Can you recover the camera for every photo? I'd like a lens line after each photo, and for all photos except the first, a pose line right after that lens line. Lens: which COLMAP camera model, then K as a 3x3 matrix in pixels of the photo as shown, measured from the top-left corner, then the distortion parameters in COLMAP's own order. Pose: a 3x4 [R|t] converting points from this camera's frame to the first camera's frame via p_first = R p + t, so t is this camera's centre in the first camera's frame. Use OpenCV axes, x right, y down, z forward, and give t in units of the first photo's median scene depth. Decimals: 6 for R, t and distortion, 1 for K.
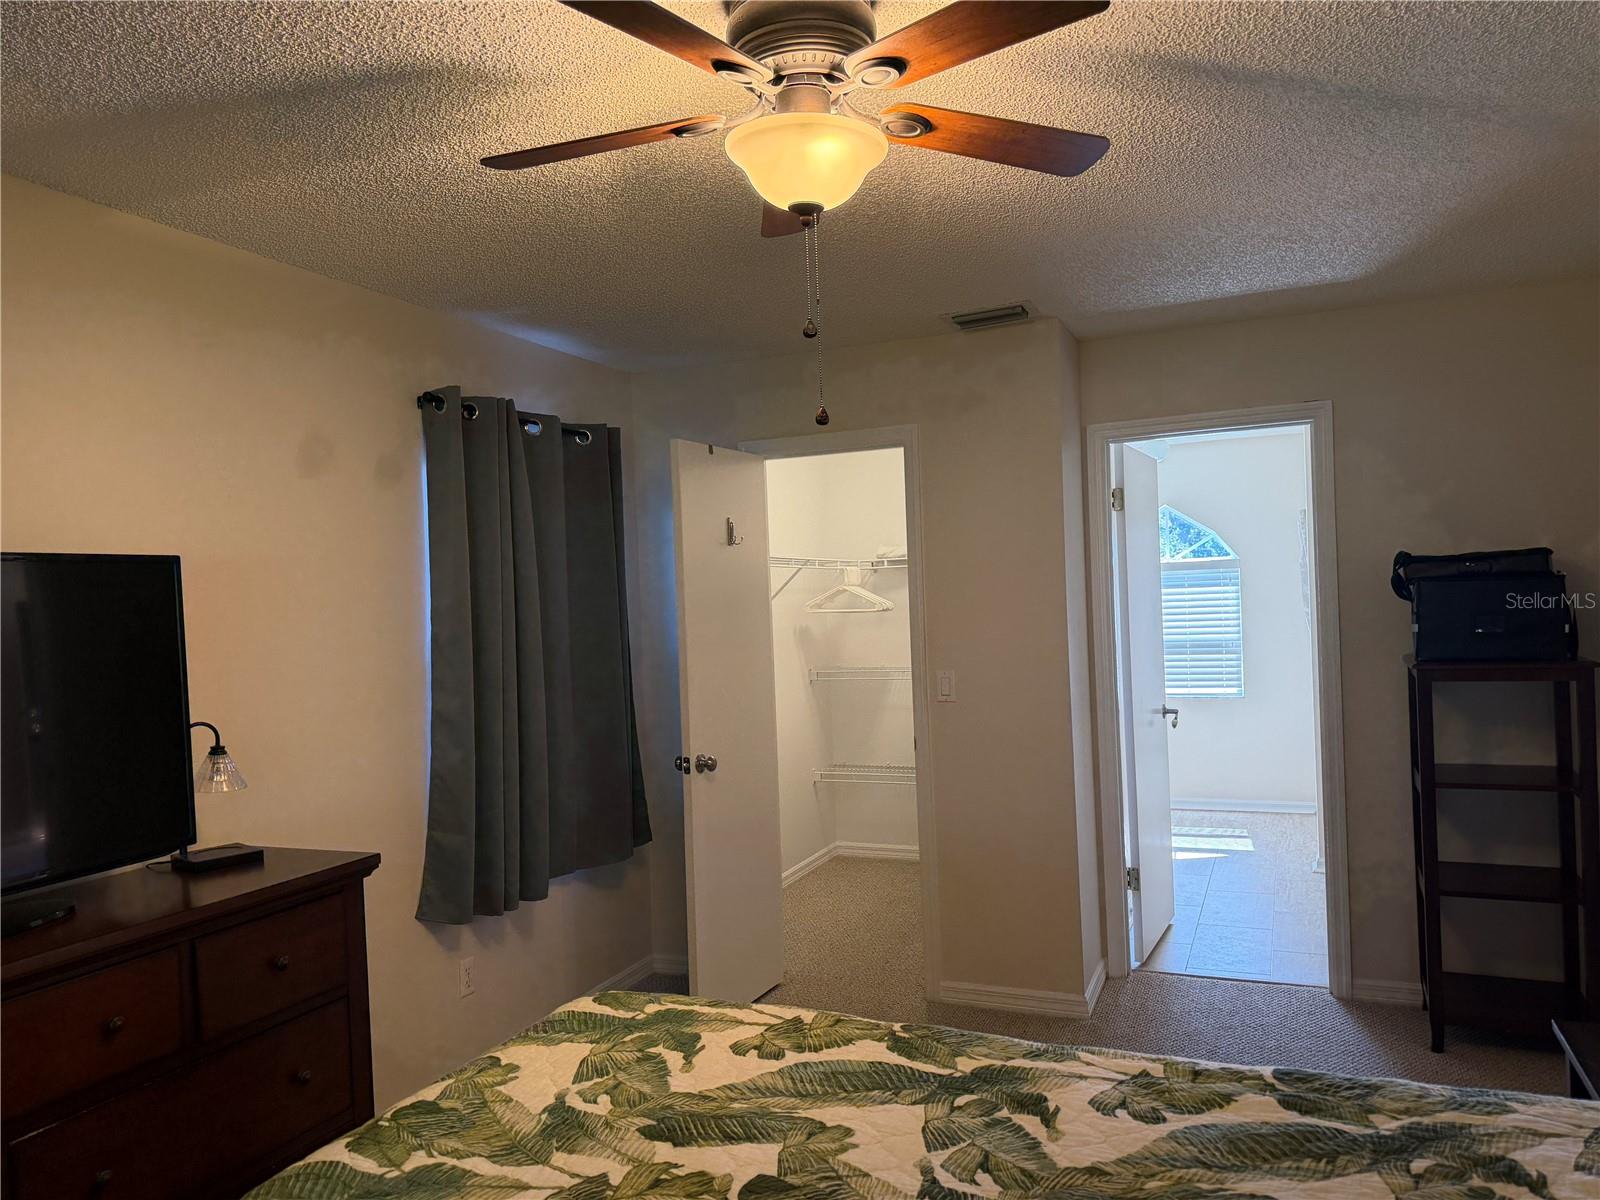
lens RADIAL K [[1126.2, 0, 796.2], [0, 1126.2, 606.6], [0, 0, 1]] dist [0.027094, -0.027713]
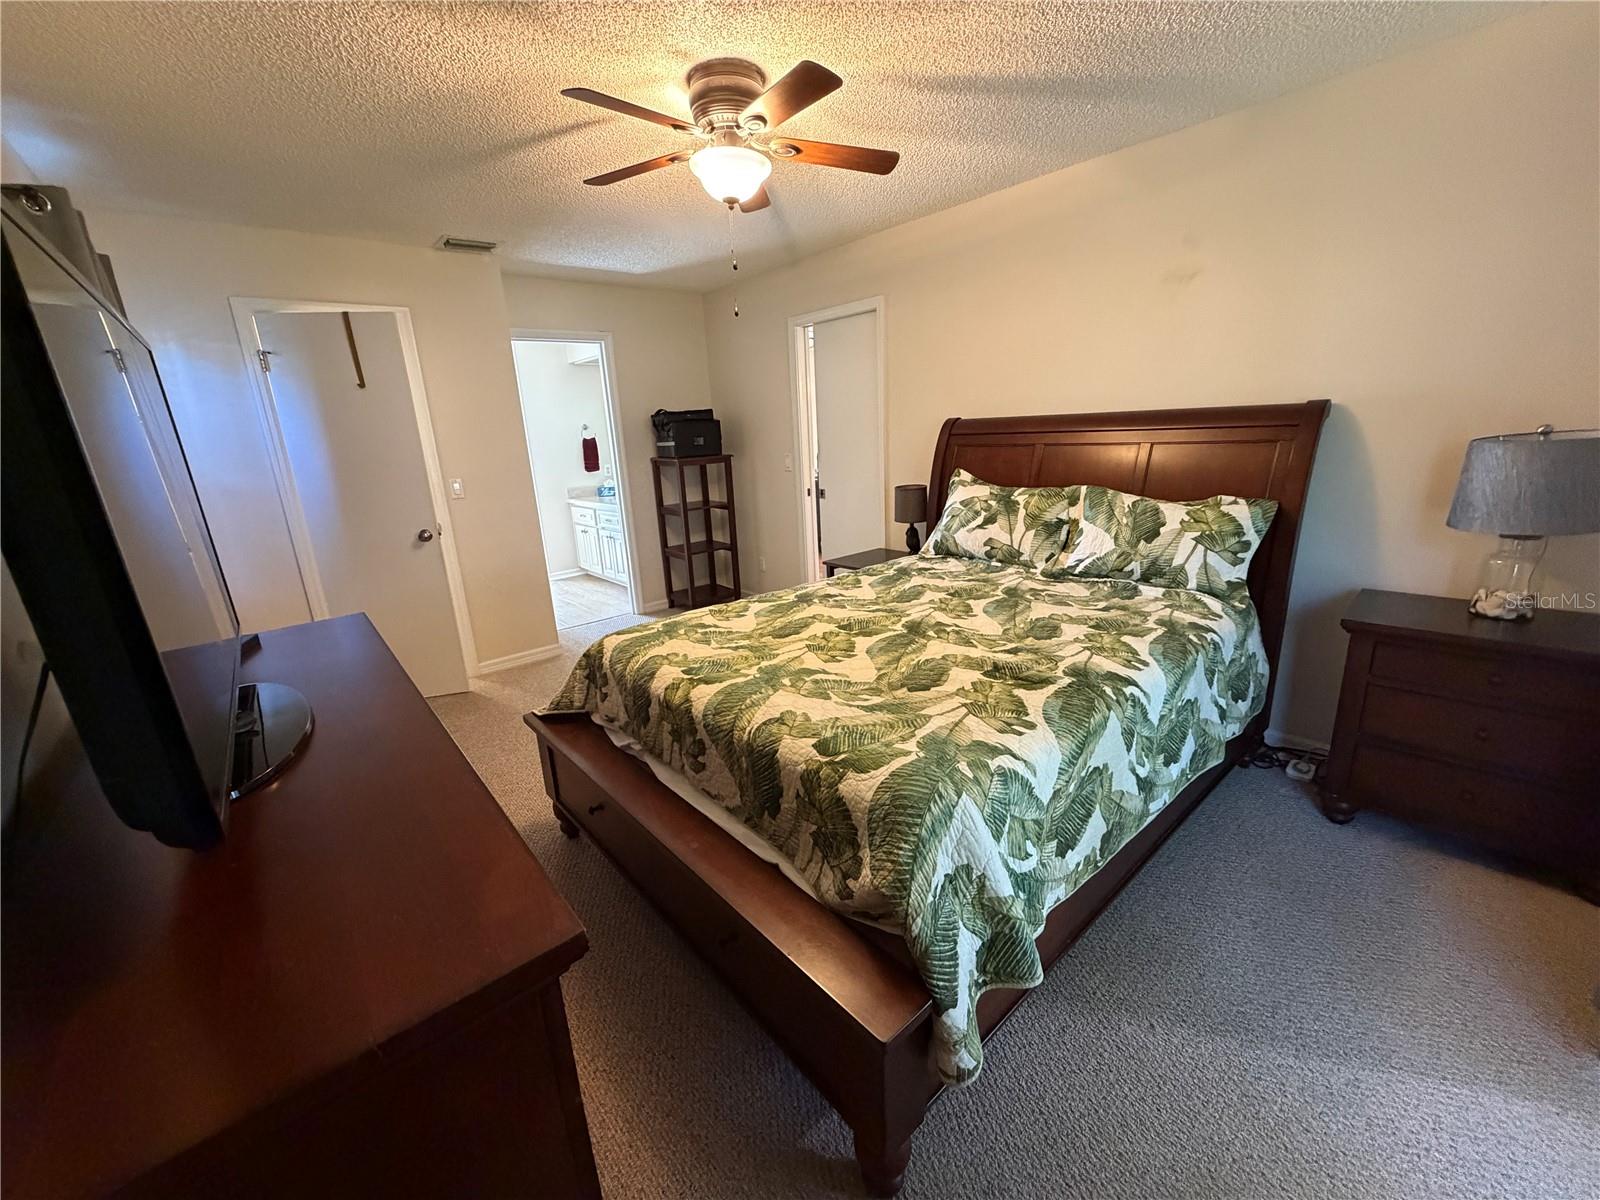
lens RADIAL K [[635.2, 0, 794.1], [0, 635.2, 599.8], [0, 0, 1]] dist [0.002144, 0.000112]
pose [[0.448238, -0.220552, 0.866279, -1.061448], [0.036045, 0.972757, 0.229010, 0.080587], [-0.893187, -0.071426, 0.443976, 0.347183]]
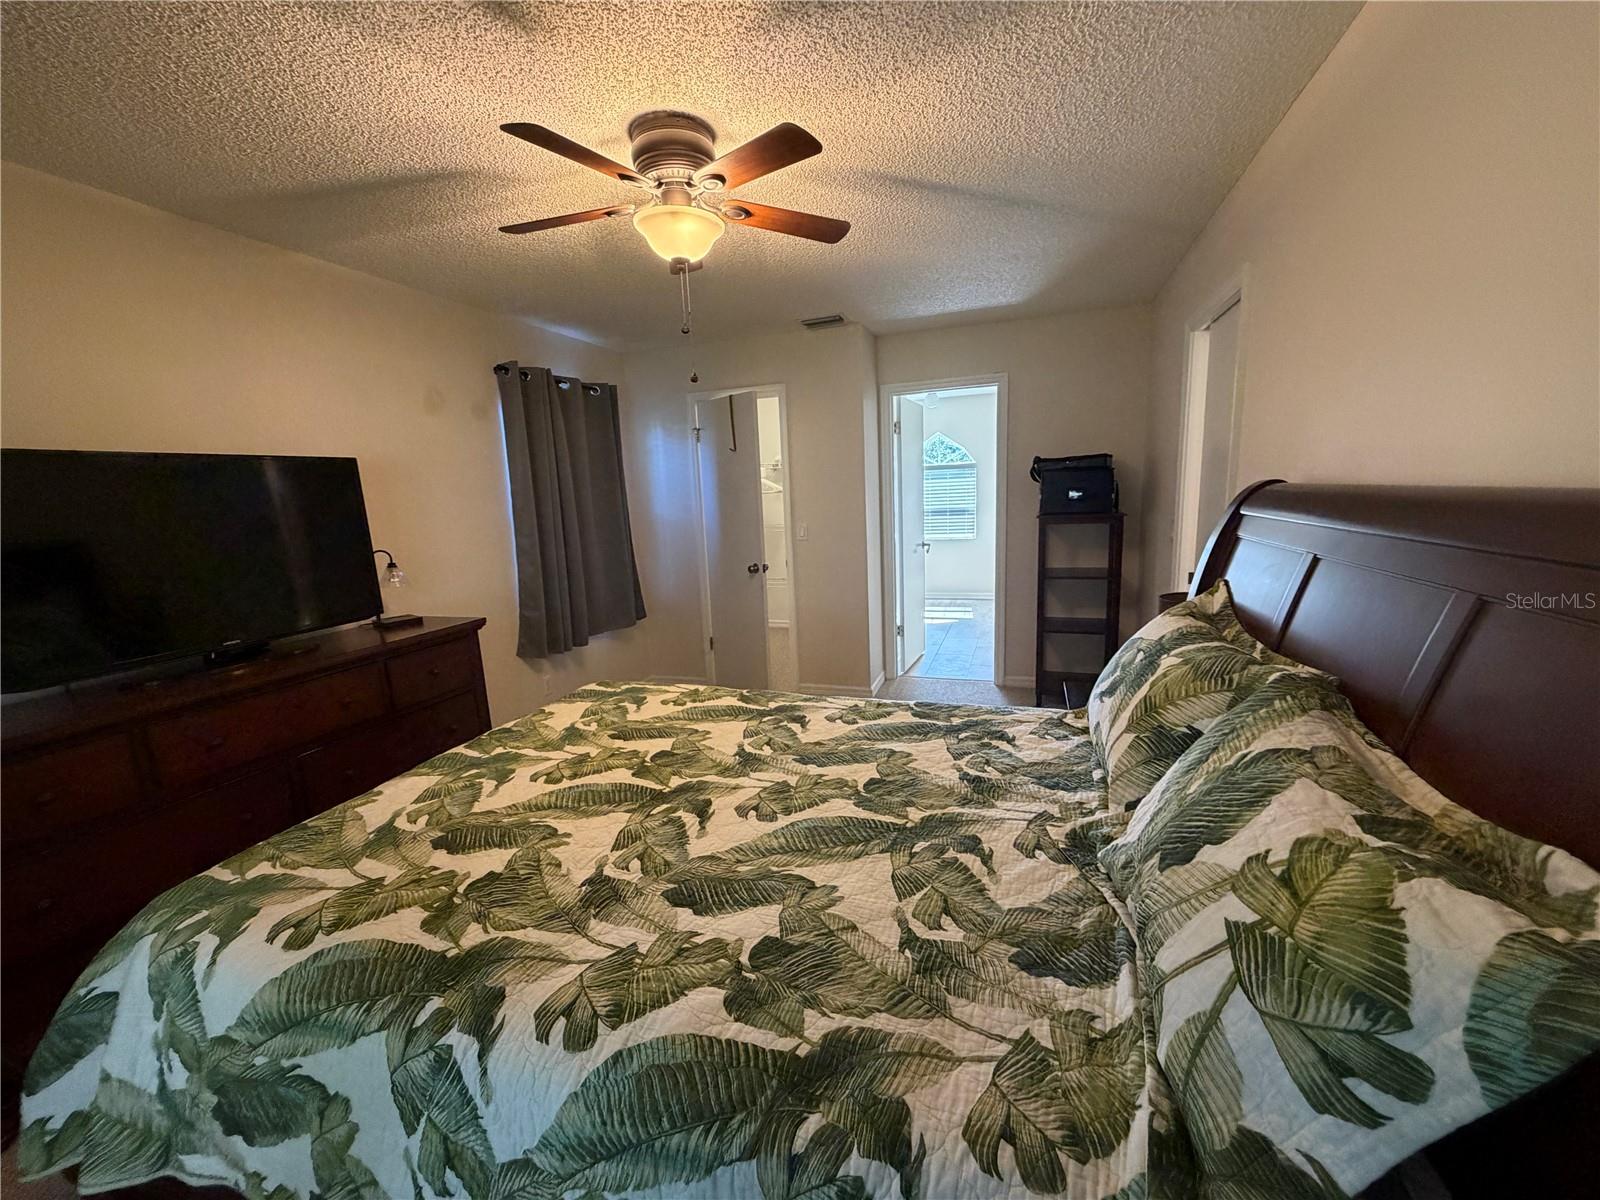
lens RADIAL K [[635.2, 0, 794.1], [0, 635.2, 599.8], [0, 0, 1]] dist [0.002144, 0.000112]
pose [[0.997719, -0.017503, 0.065197, 0.113577], [0.006478, 0.986171, 0.165605, 0.020446], [-0.067194, -0.164805, 0.984035, -0.117676]]
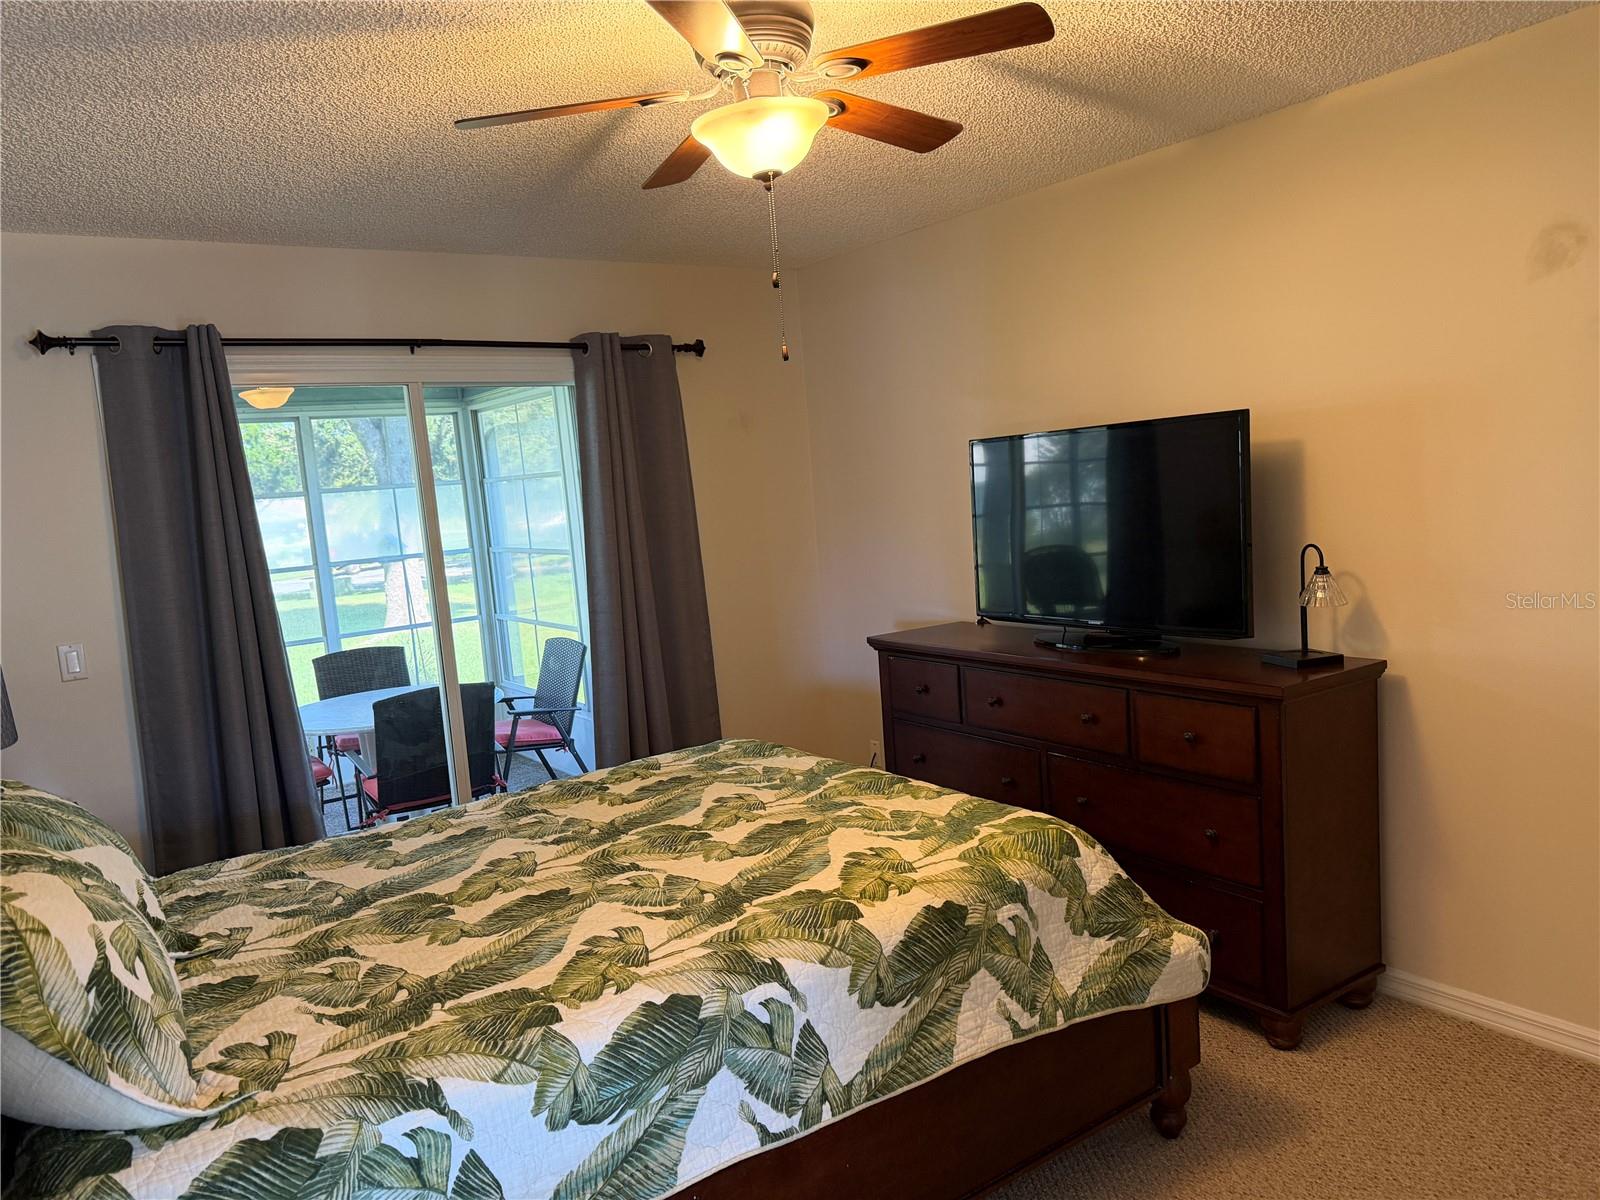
lens RADIAL K [[1126.2, 0, 800.0], [0, 1126.2, 600.0], [0, 0, 1]] dist [0.065429, -0.090097]
pose [[-0.519955, 0.171562, -0.836788, 1.045081], [0.093855, 0.985166, 0.143664, -0.083875], [0.849022, -0.003838, -0.528344, 1.635084]]
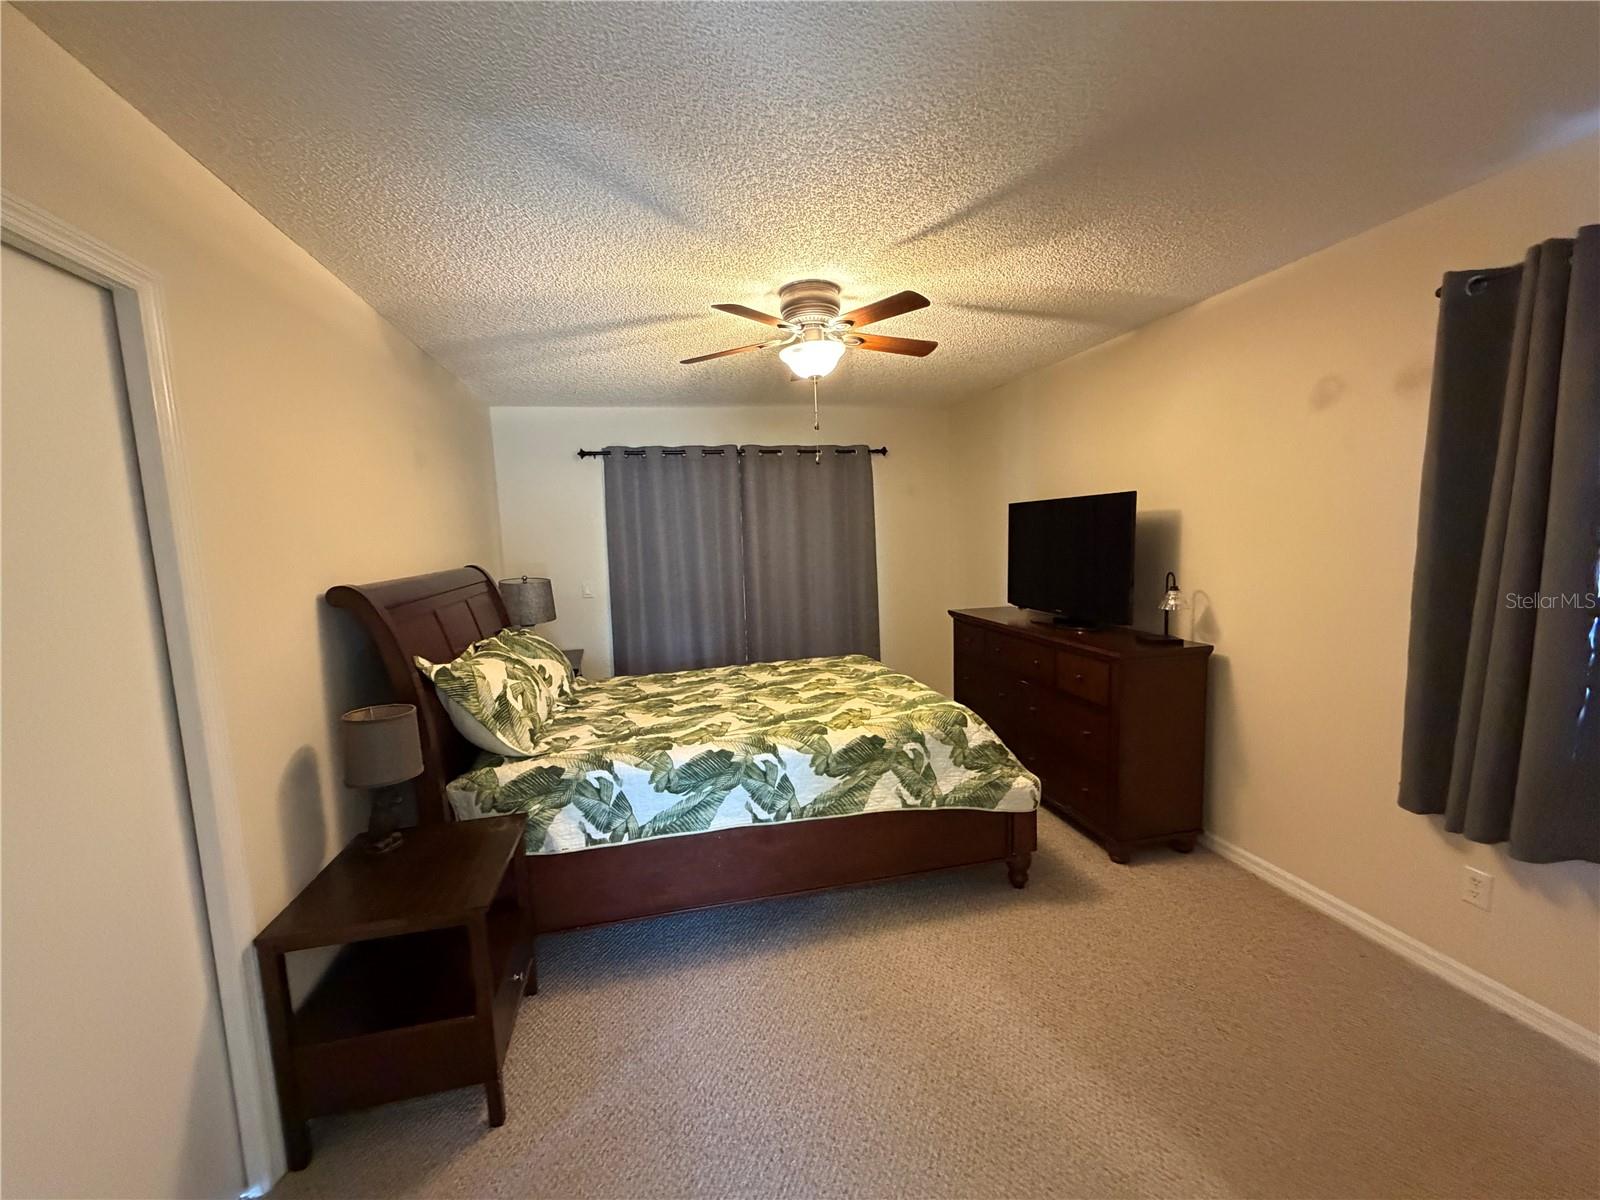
lens RADIAL K [[635.2, 0, 794.1], [0, 635.2, 599.8], [0, 0, 1]] dist [0.002144, 0.000112]
pose [[-0.800481, 0.135185, -0.583914, 0.909831], [0.069051, 0.988545, 0.134203, -0.062510], [0.595367, 0.067107, -0.800646, 2.090499]]
